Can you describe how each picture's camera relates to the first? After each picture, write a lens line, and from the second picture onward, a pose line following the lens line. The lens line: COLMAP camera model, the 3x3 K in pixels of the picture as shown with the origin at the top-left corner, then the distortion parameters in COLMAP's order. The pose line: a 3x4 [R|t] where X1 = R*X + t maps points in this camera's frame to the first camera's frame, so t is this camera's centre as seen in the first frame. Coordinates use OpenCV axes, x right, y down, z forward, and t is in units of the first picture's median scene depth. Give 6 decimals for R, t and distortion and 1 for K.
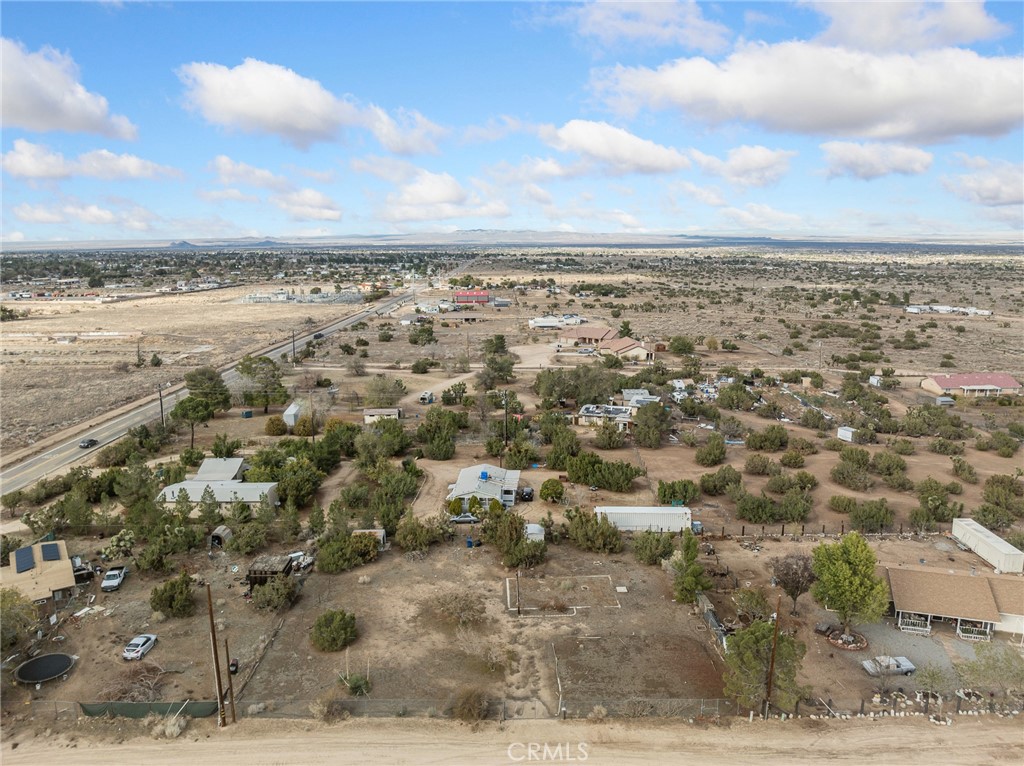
lens RADIAL K [[729.5, 0, 512.0], [0, 729.5, 383.0], [0, 0, 1]] dist [-0.037587, 0.001563]
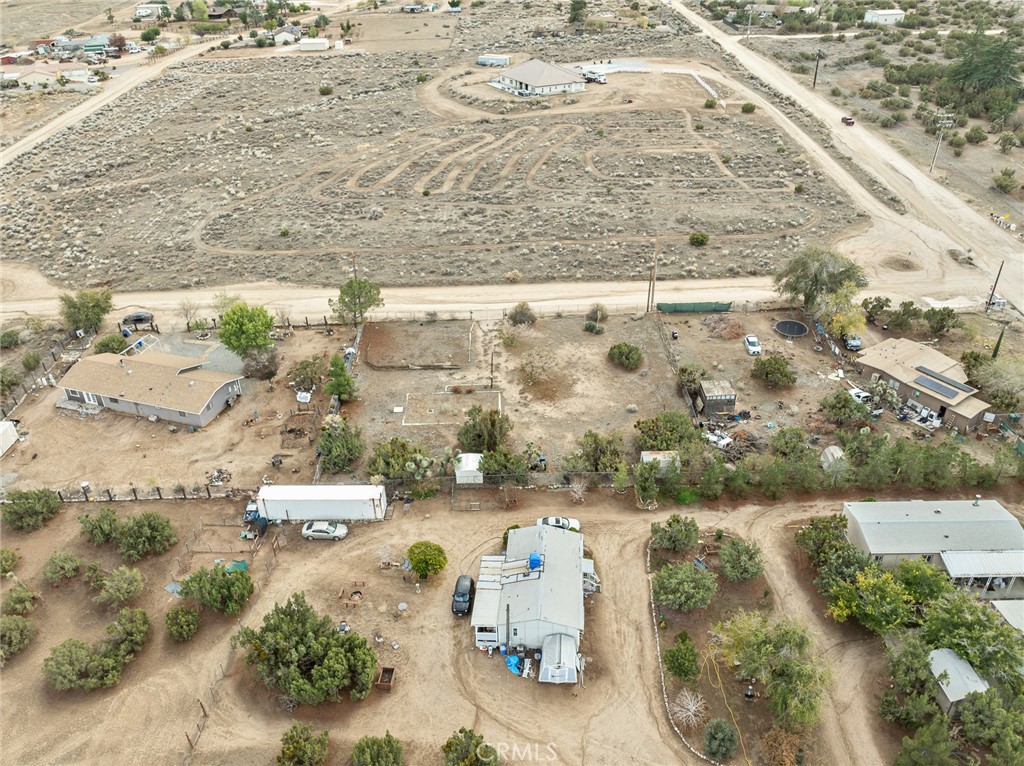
lens RADIAL K [[805.9, 0, 512.0], [0, 805.9, 383.0], [0, 0, 1]] dist [-0.053109, 0.000557]
pose [[-0.999735, 0.015828, 0.016717, -0.002770], [0.022975, 0.731966, 0.680954, -0.036167], [-0.001458, 0.681158, -0.732135, 0.116728]]
